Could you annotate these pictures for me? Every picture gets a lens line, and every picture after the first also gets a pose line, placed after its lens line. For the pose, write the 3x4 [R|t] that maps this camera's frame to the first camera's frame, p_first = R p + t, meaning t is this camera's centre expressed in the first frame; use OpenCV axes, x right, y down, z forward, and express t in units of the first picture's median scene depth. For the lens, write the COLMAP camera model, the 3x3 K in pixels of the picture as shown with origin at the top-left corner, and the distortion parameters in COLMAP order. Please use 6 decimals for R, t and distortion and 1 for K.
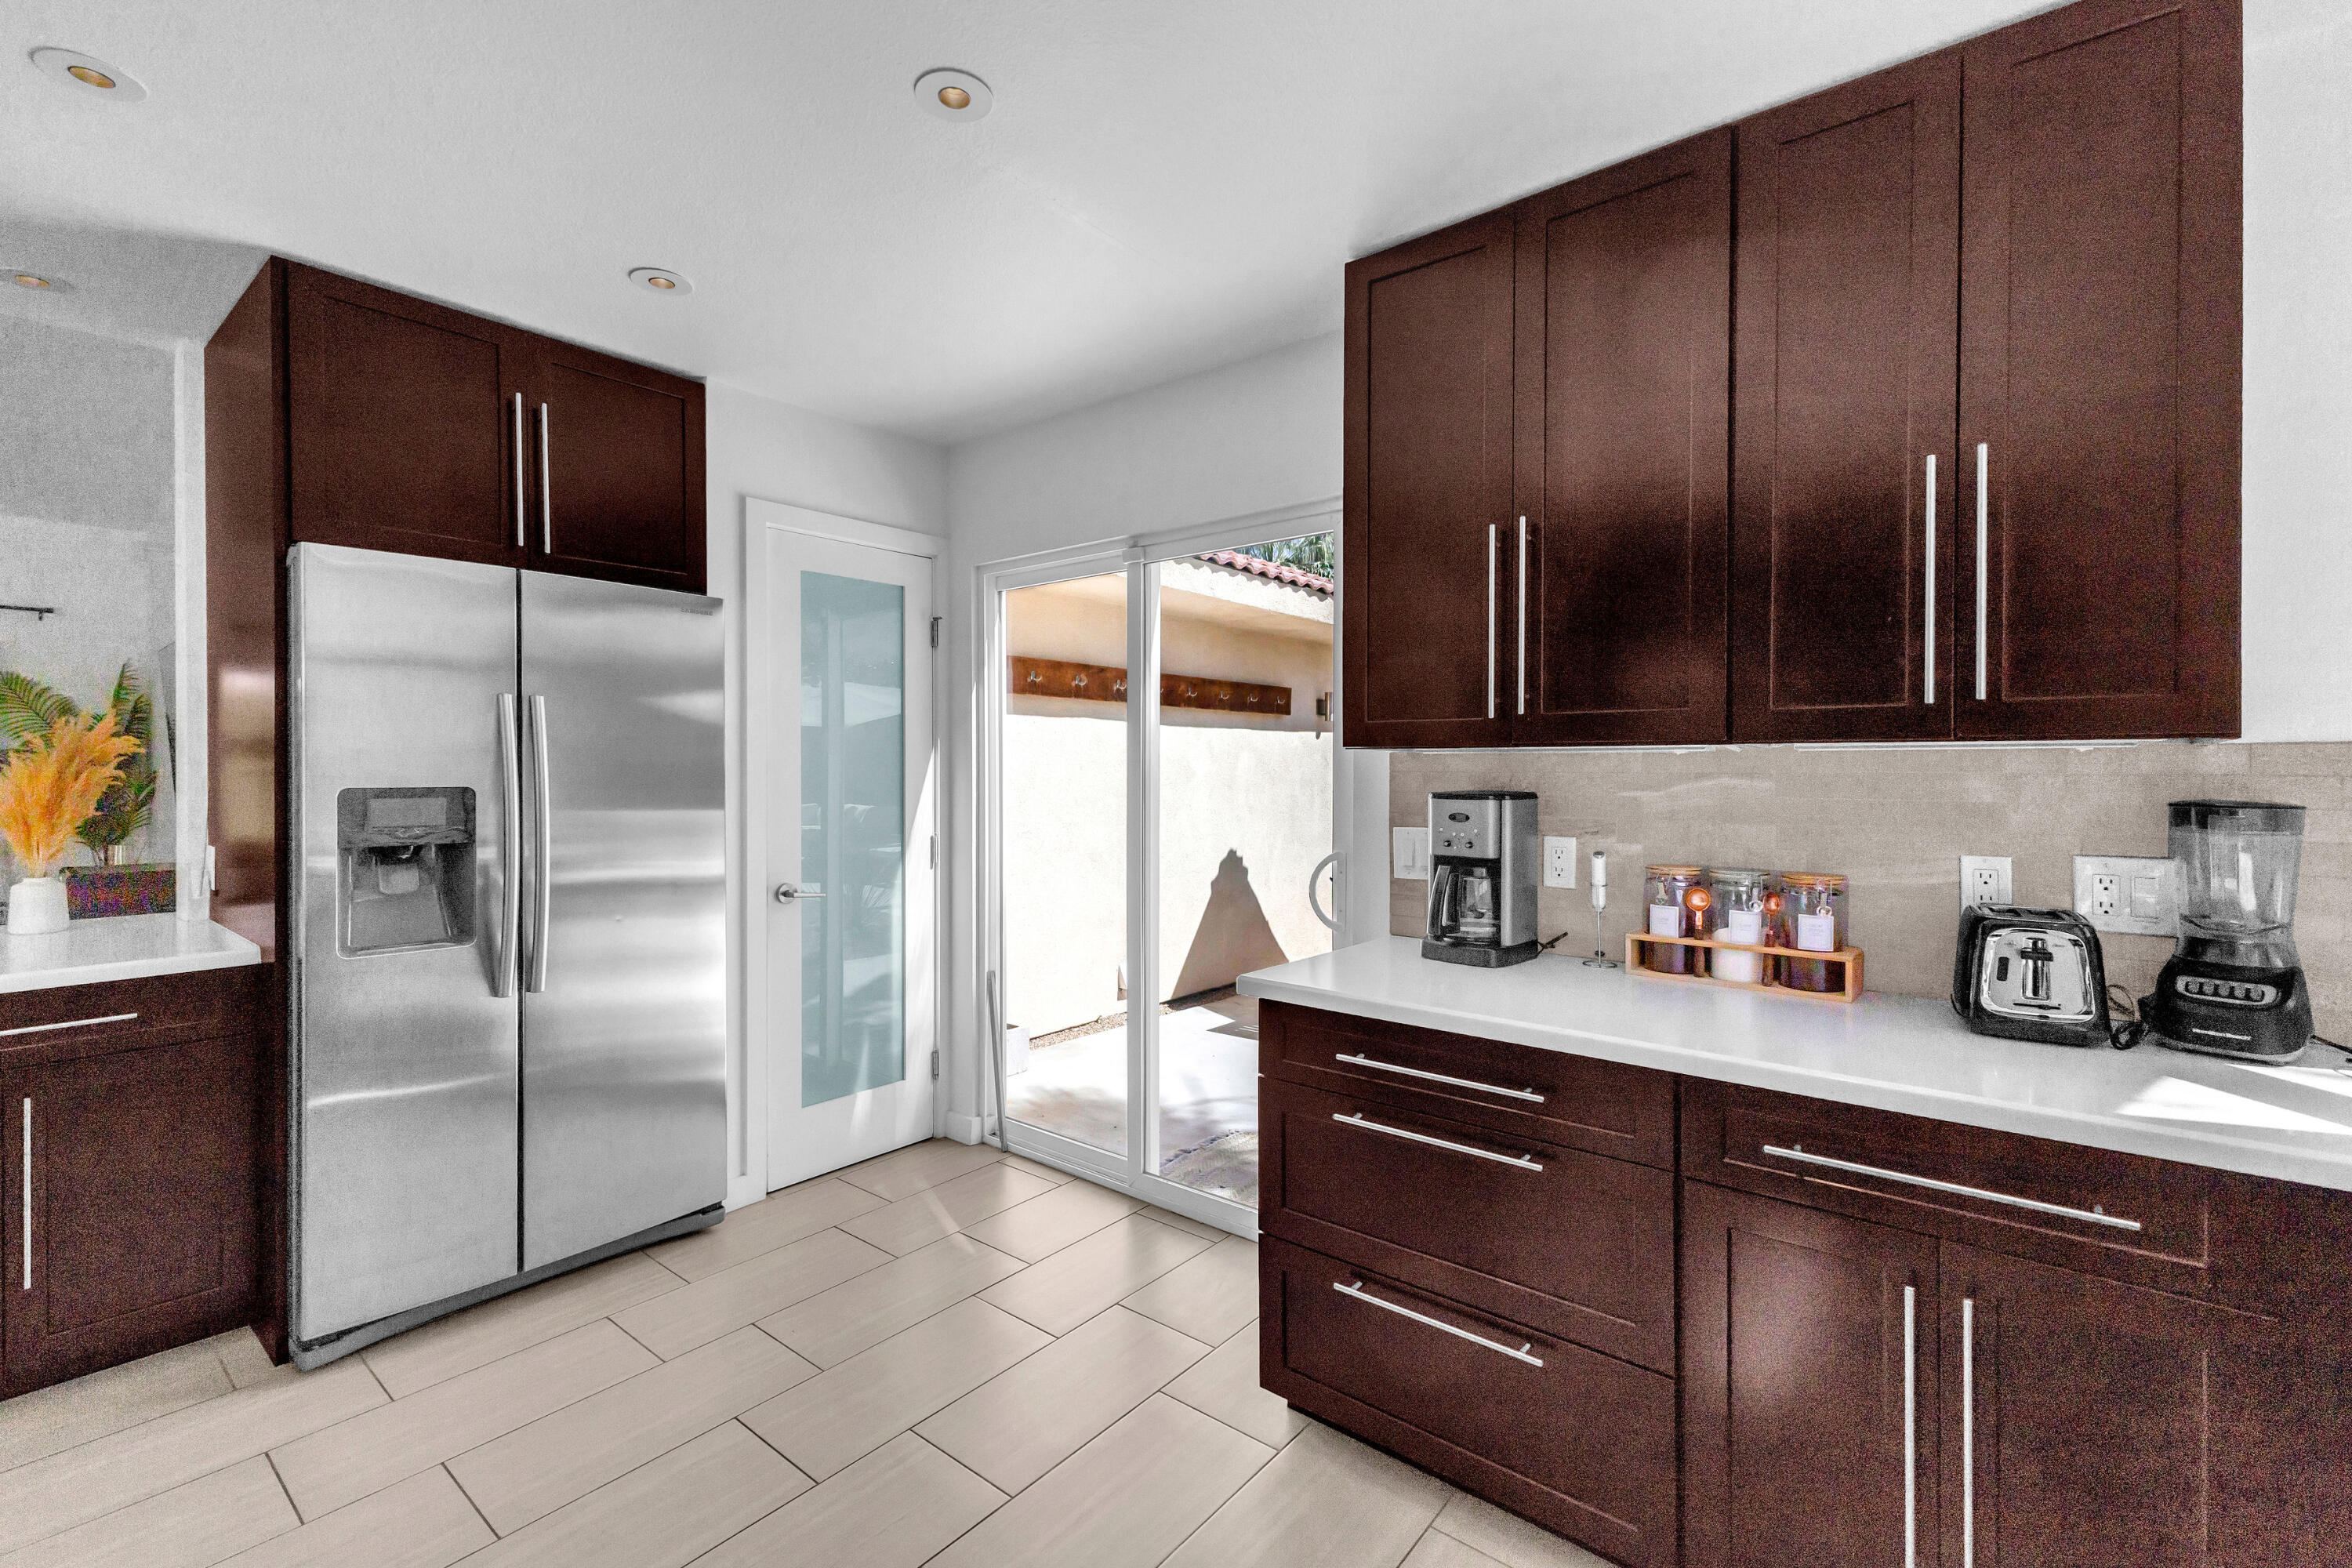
lens RADIAL K [[1023.7, 0, 1178.9], [0, 1023.7, 782.7], [0, 0, 1]] dist [0.014102, -0.004025]
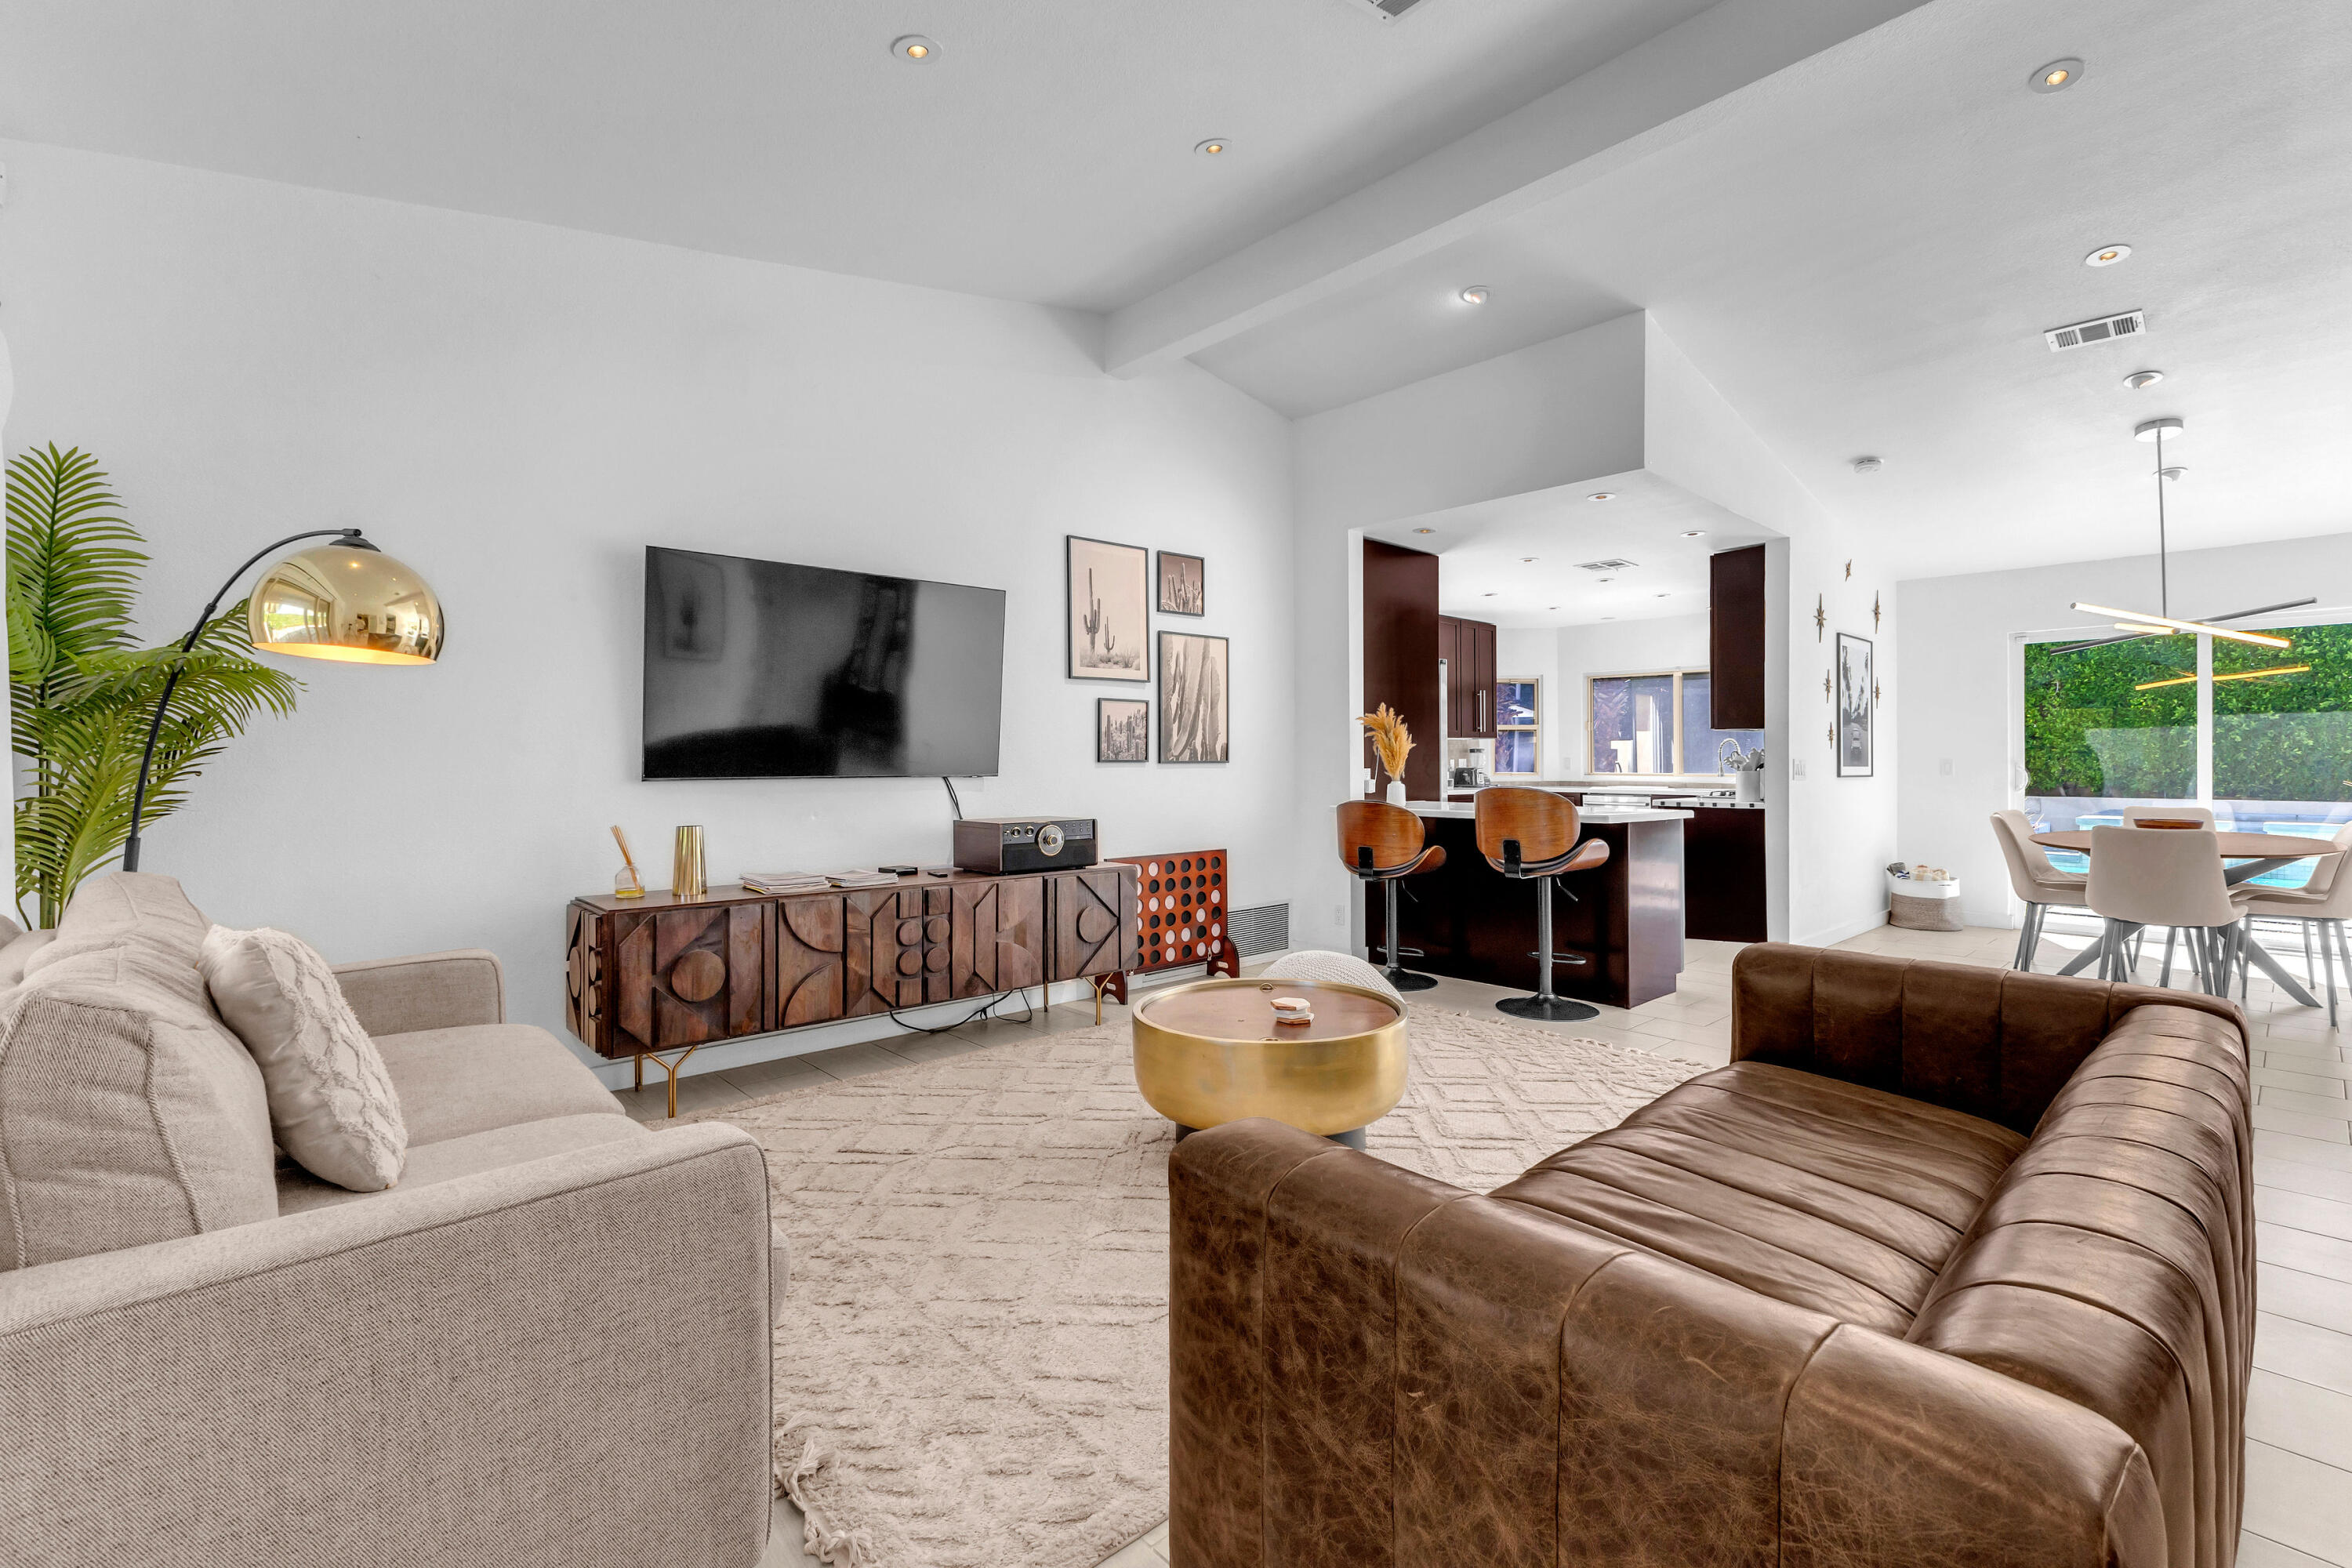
lens RADIAL K [[1023.7, 0, 1179.5], [0, 1023.7, 765.1], [0, 0, 1]] dist [0.014102, -0.004025]
pose [[0.157169, -0.006630, 0.987549, -4.285269], [0.012926, 0.999906, 0.004656, 0.052156], [-0.987487, 0.012033, 0.157240, 1.419597]]
